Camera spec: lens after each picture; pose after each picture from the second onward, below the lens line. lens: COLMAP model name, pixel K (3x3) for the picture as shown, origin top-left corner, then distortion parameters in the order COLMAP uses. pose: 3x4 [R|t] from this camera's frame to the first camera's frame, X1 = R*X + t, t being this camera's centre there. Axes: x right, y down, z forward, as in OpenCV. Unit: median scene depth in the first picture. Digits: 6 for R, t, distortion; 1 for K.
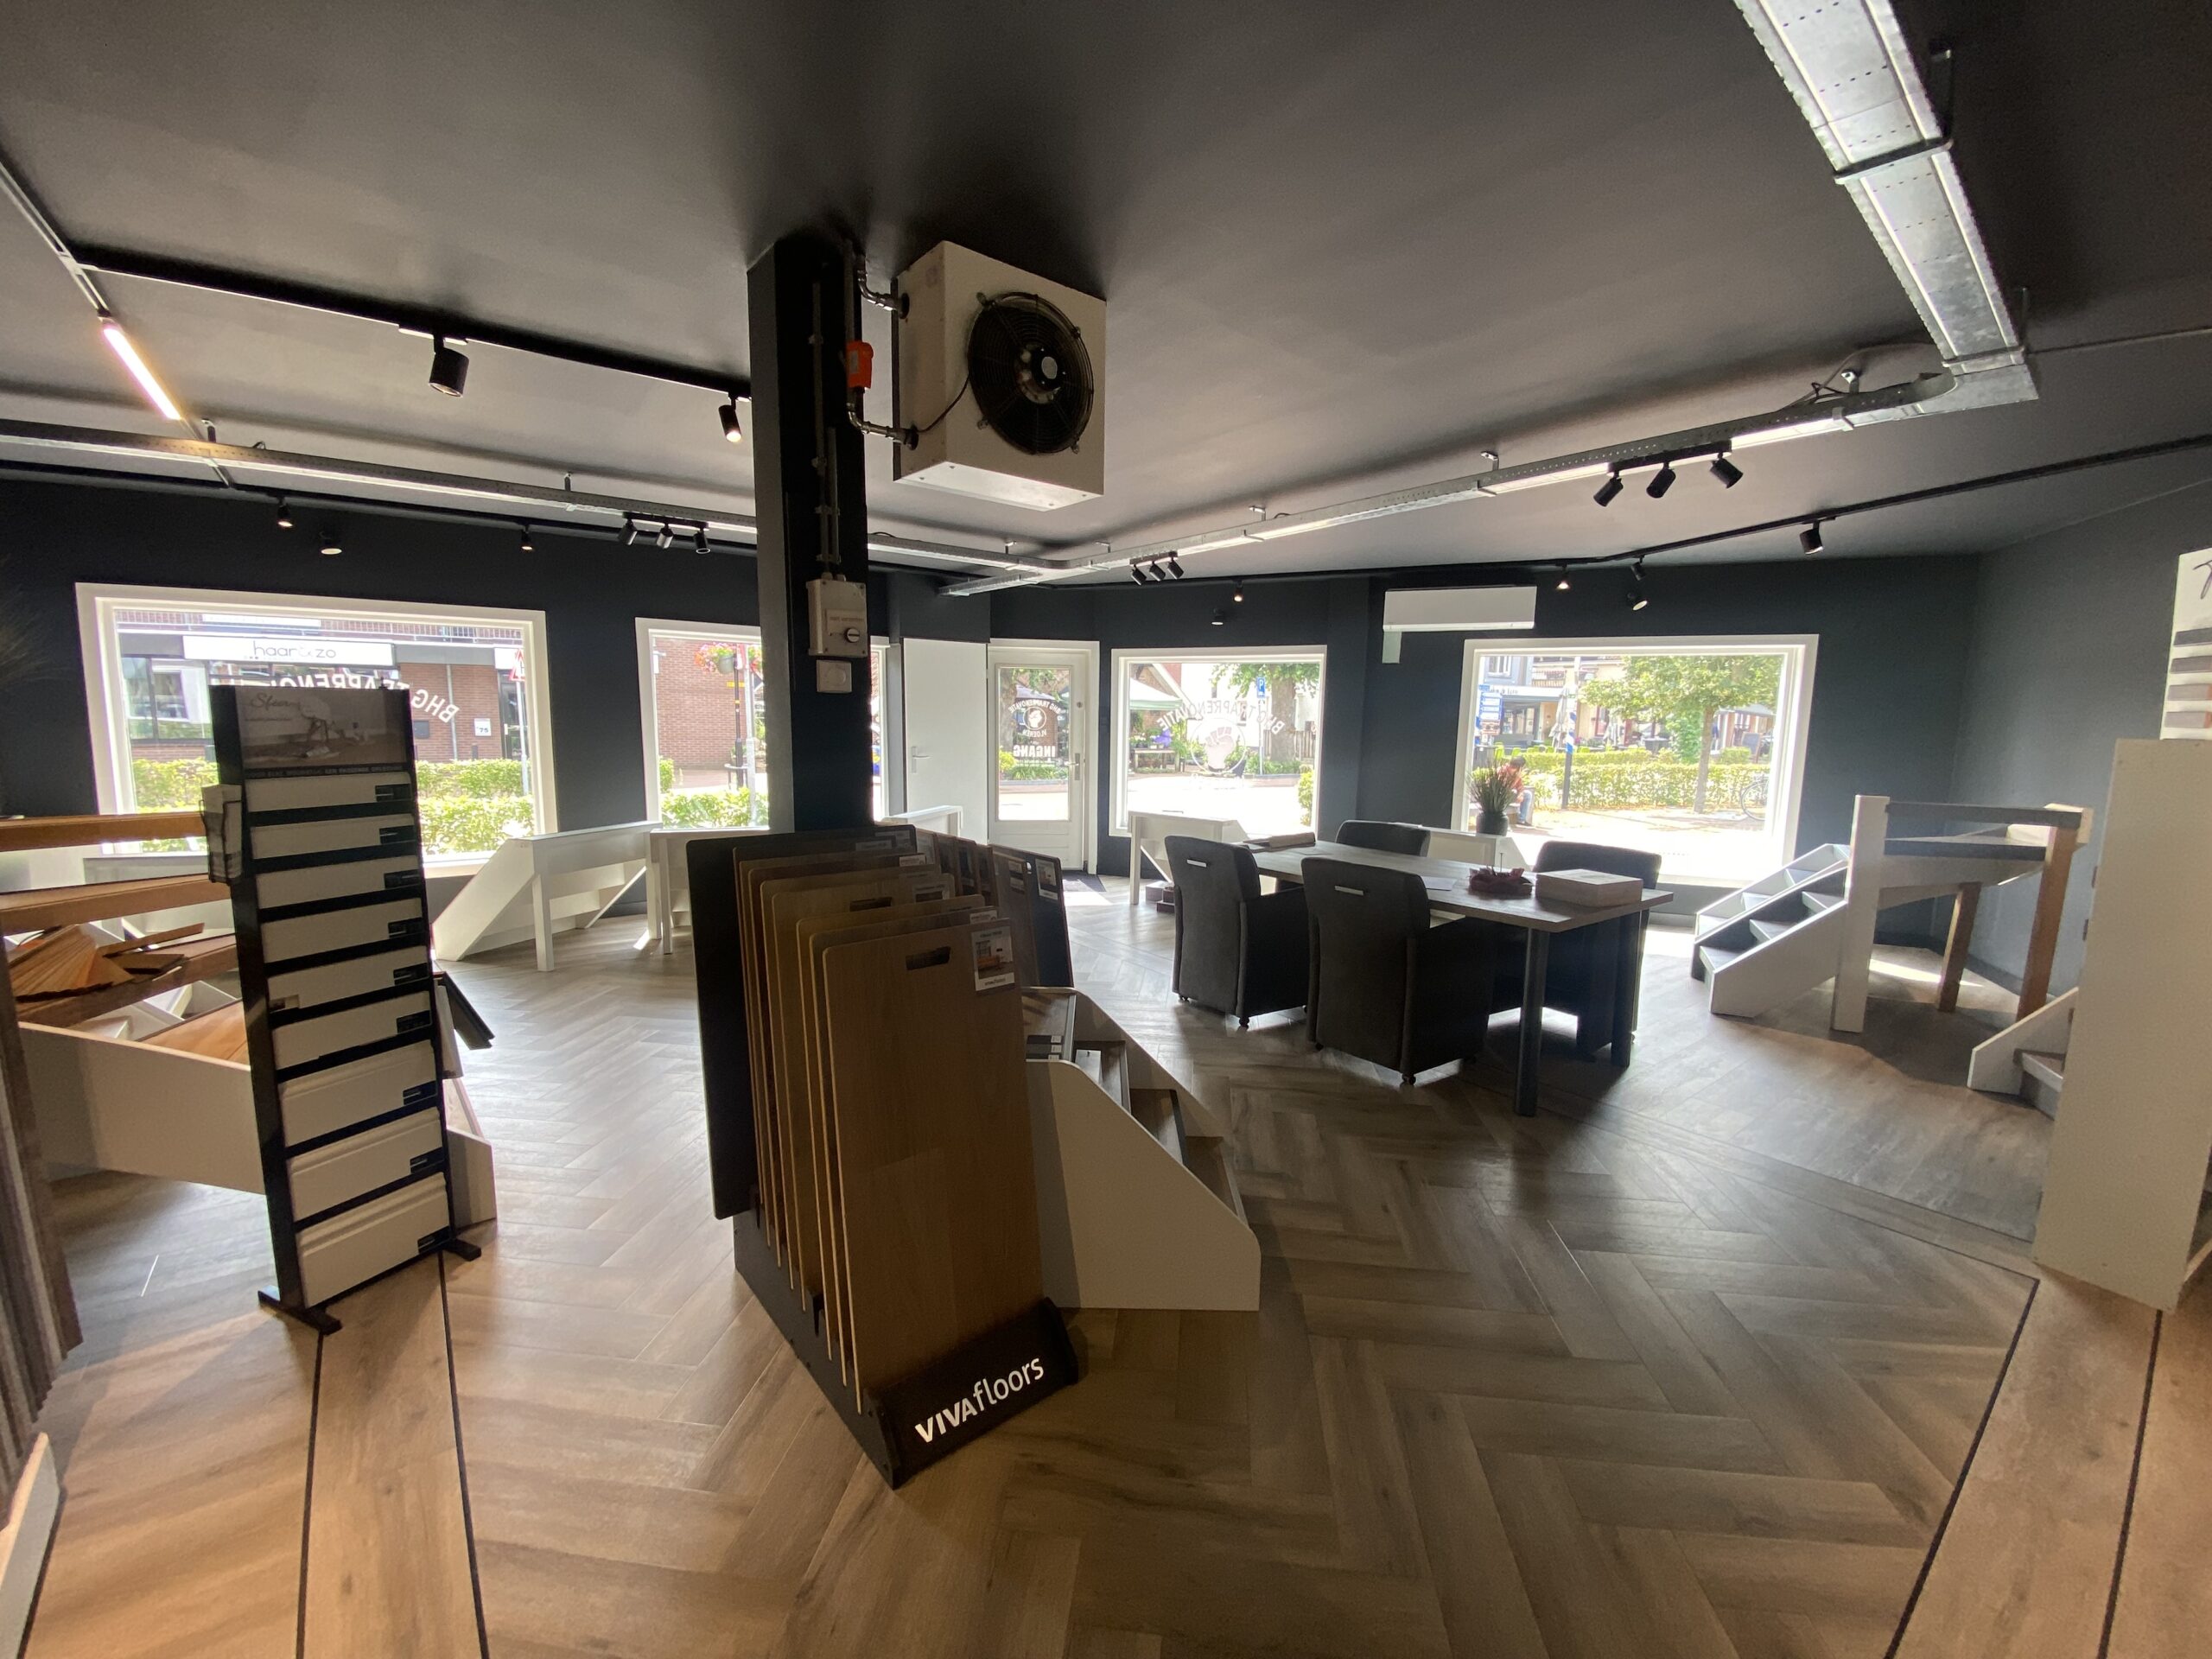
lens RADIAL K [[899.5, 0, 1096.7], [0, 899.5, 852.9], [0, 0, 1]] dist [-0.009175, -0.006726]
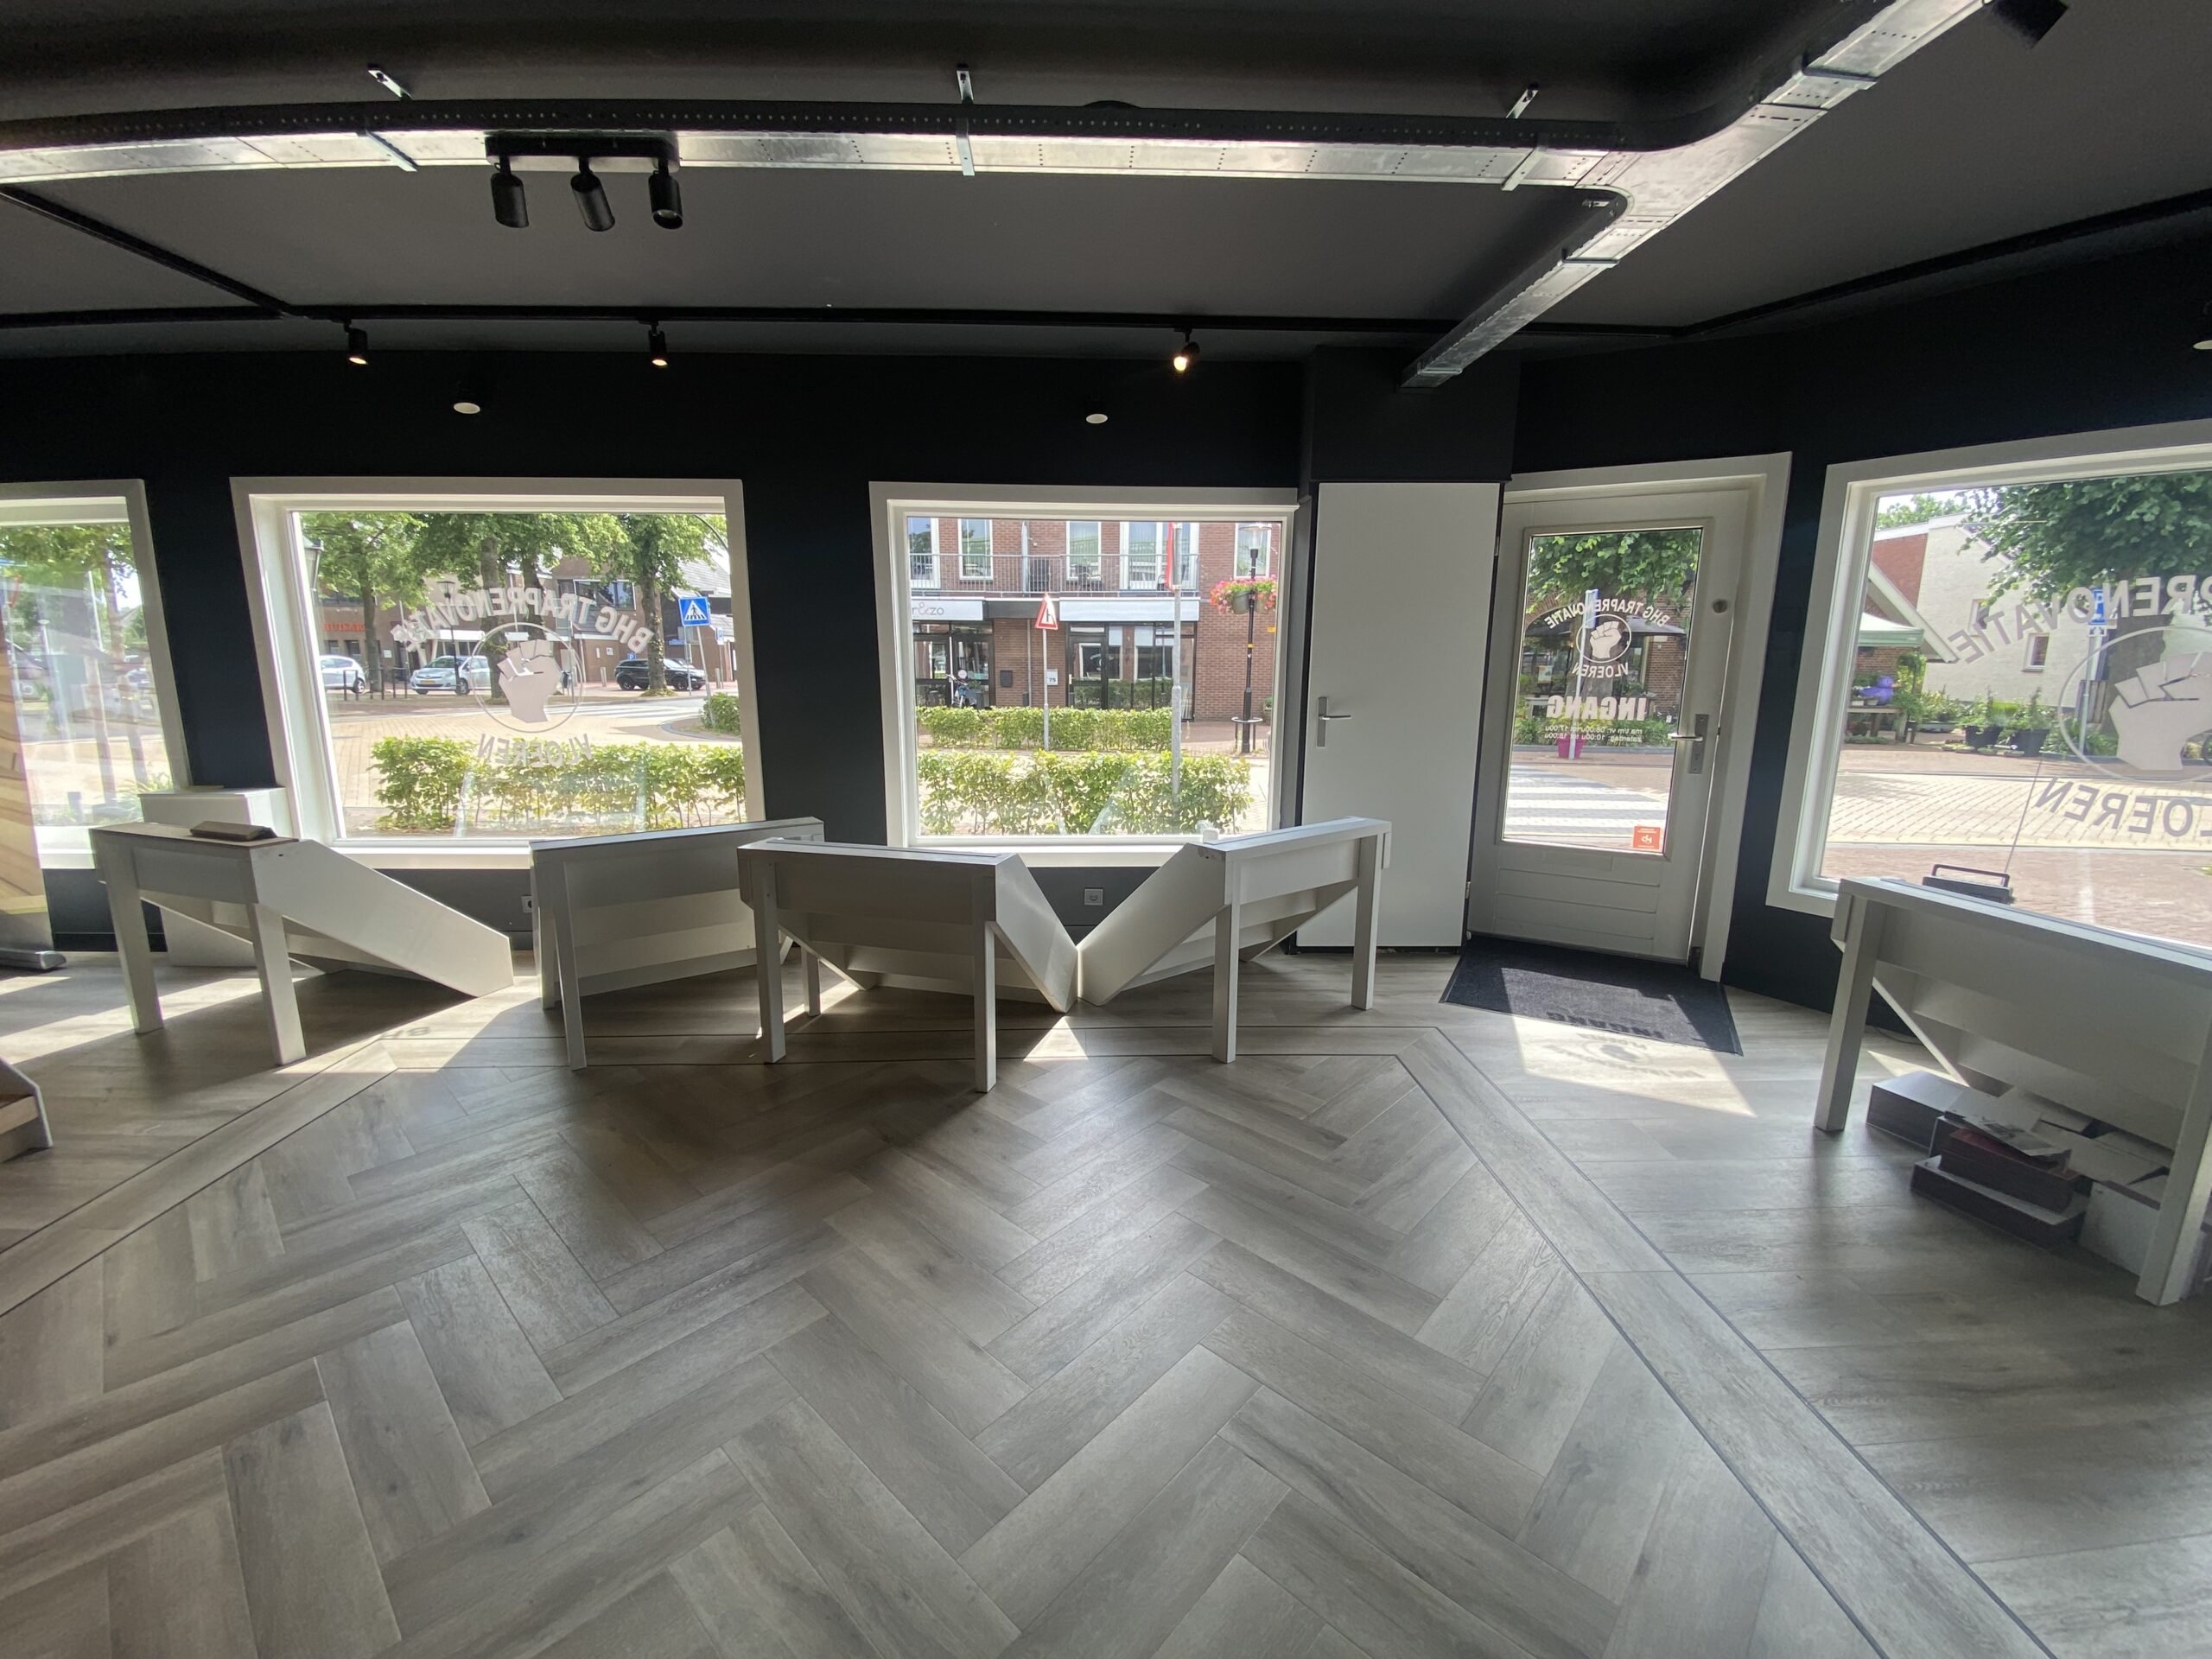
lens RADIAL K [[899.5, 0, 1104.3], [0, 899.5, 824.7], [0, 0, 1]] dist [-0.009175, -0.006726]
pose [[0.810644, 0.092095, -0.578251, 0.000836], [-0.080460, 0.995706, 0.045786, -0.064729], [0.579984, 0.009410, 0.814573, 0.568157]]
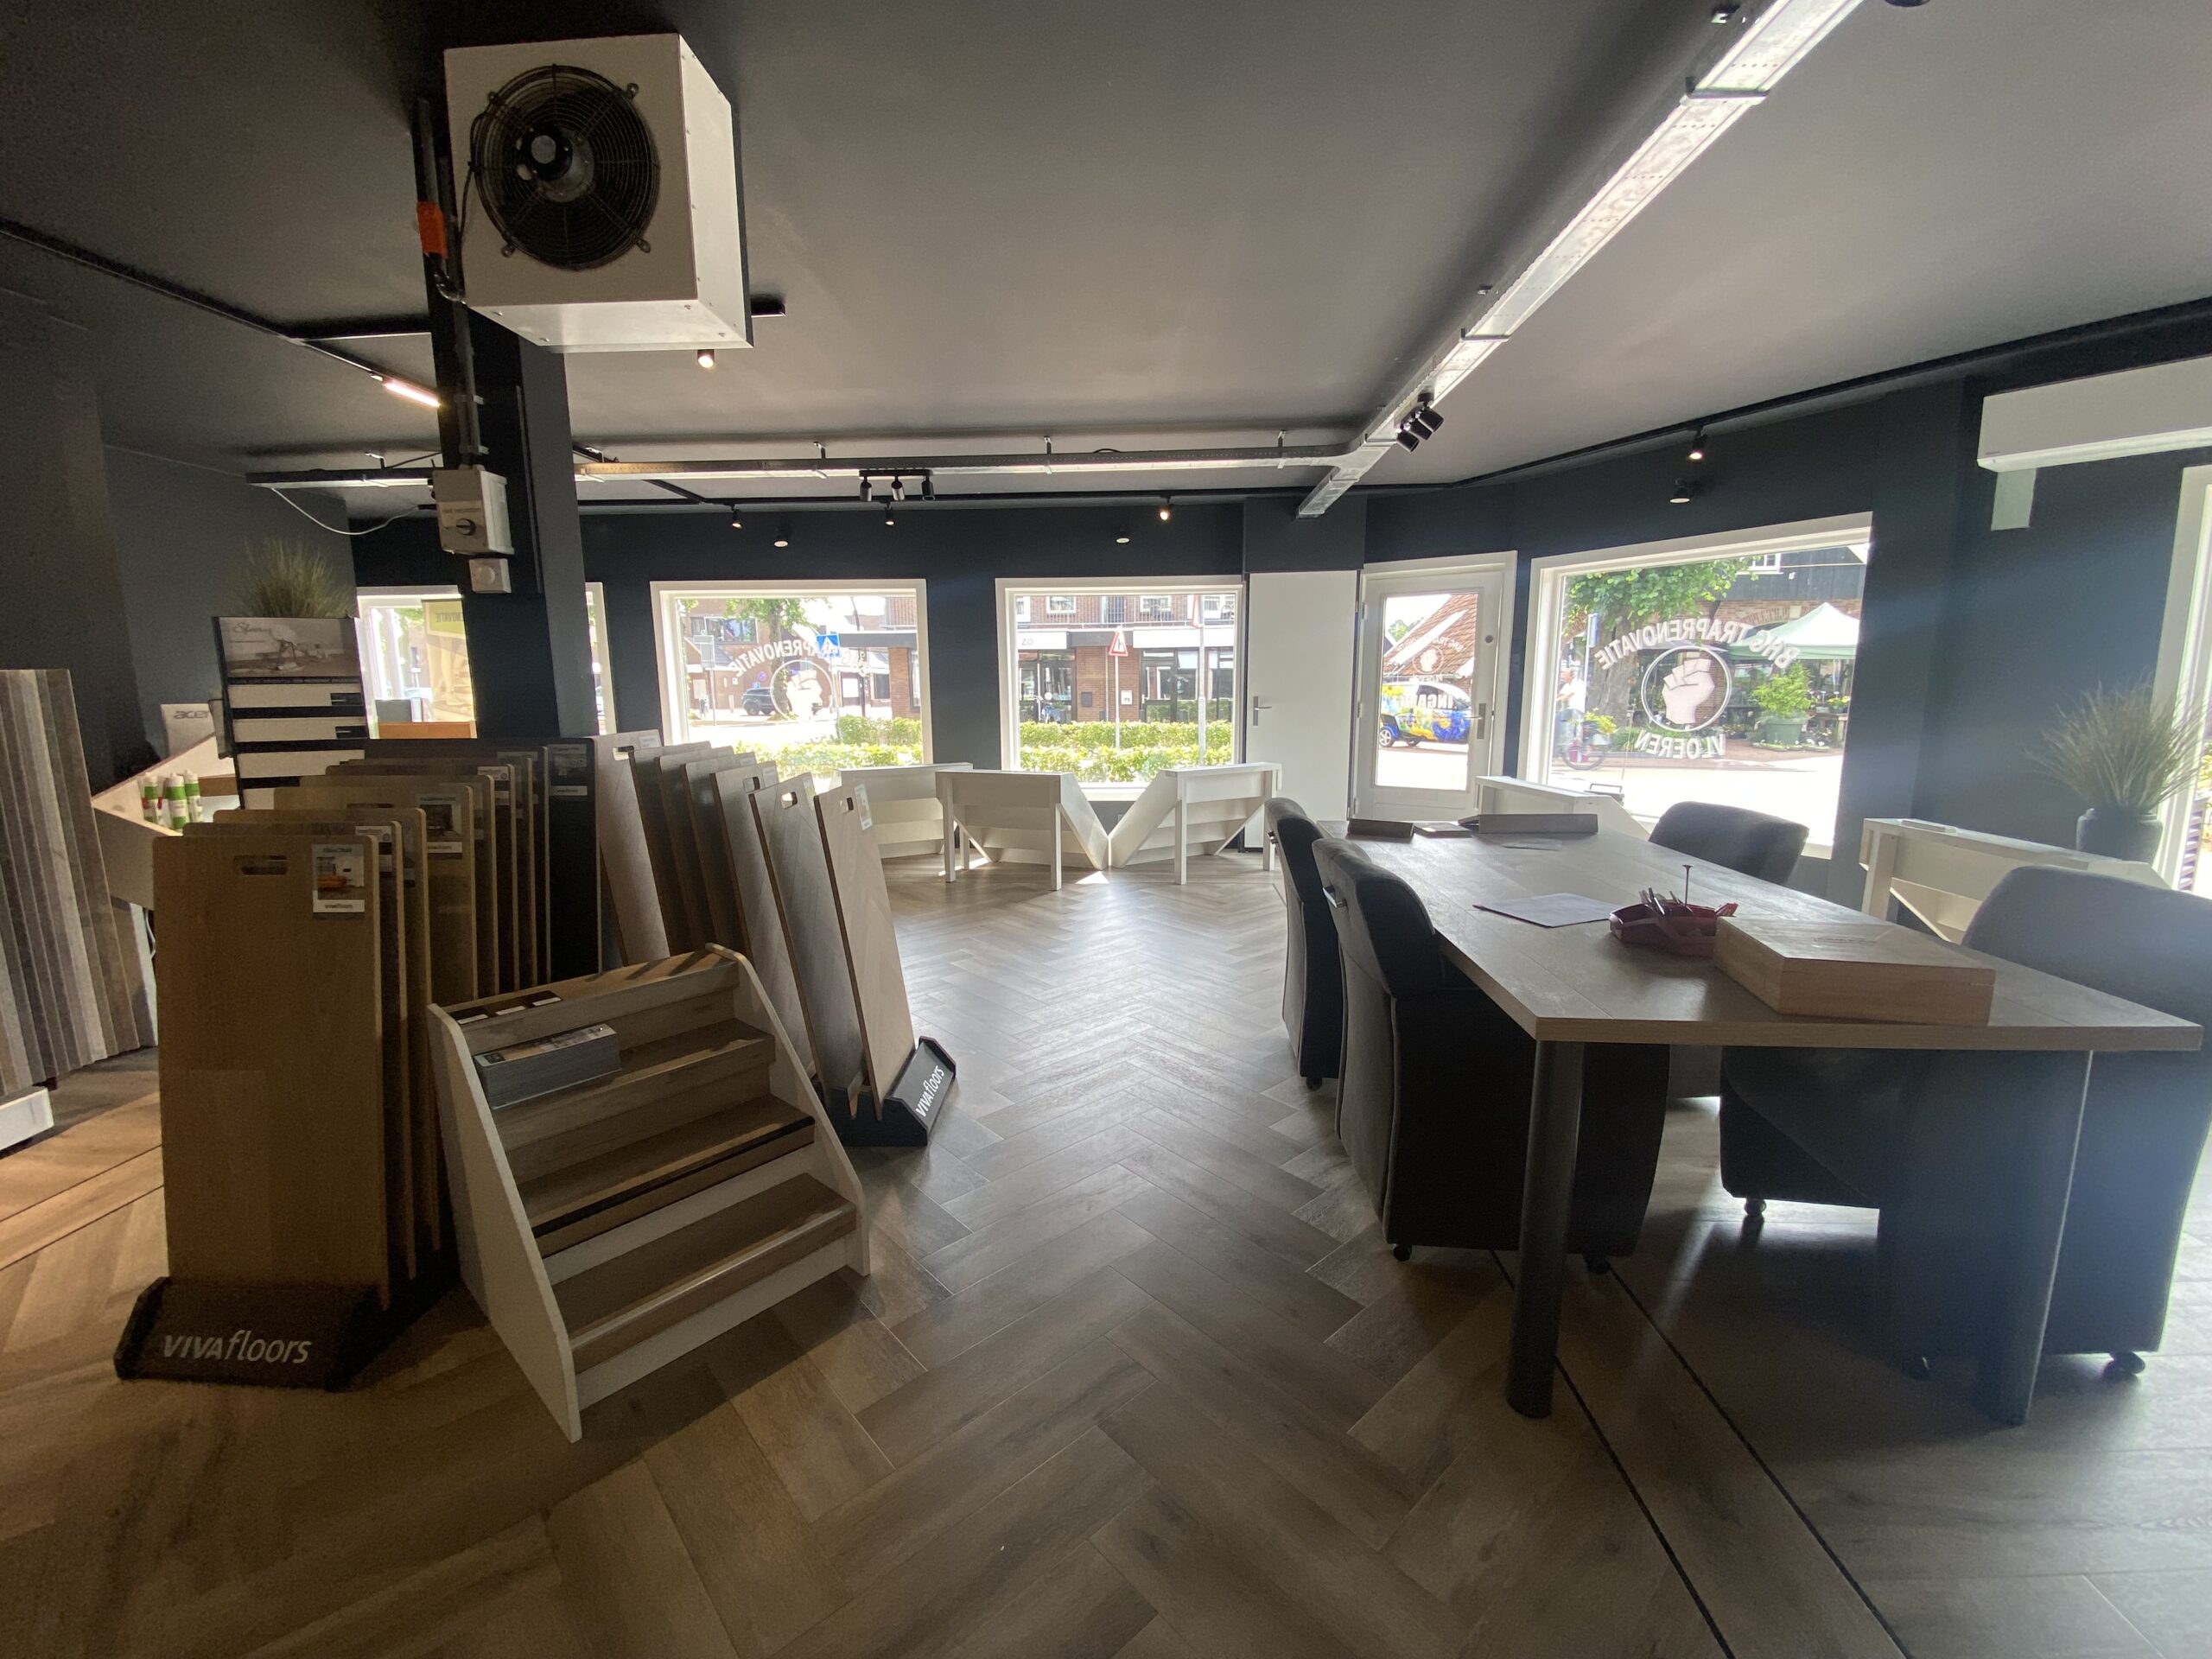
lens RADIAL K [[899.5, 0, 1100.0], [0, 899.5, 841.0], [0, 0, 1]] dist [-0.009175, -0.006726]
pose [[0.748715, 0.090417, -0.656697, 0.311970], [-0.080605, 0.995721, 0.045196, -0.003178], [0.657973, 0.019094, 0.752799, 0.263338]]
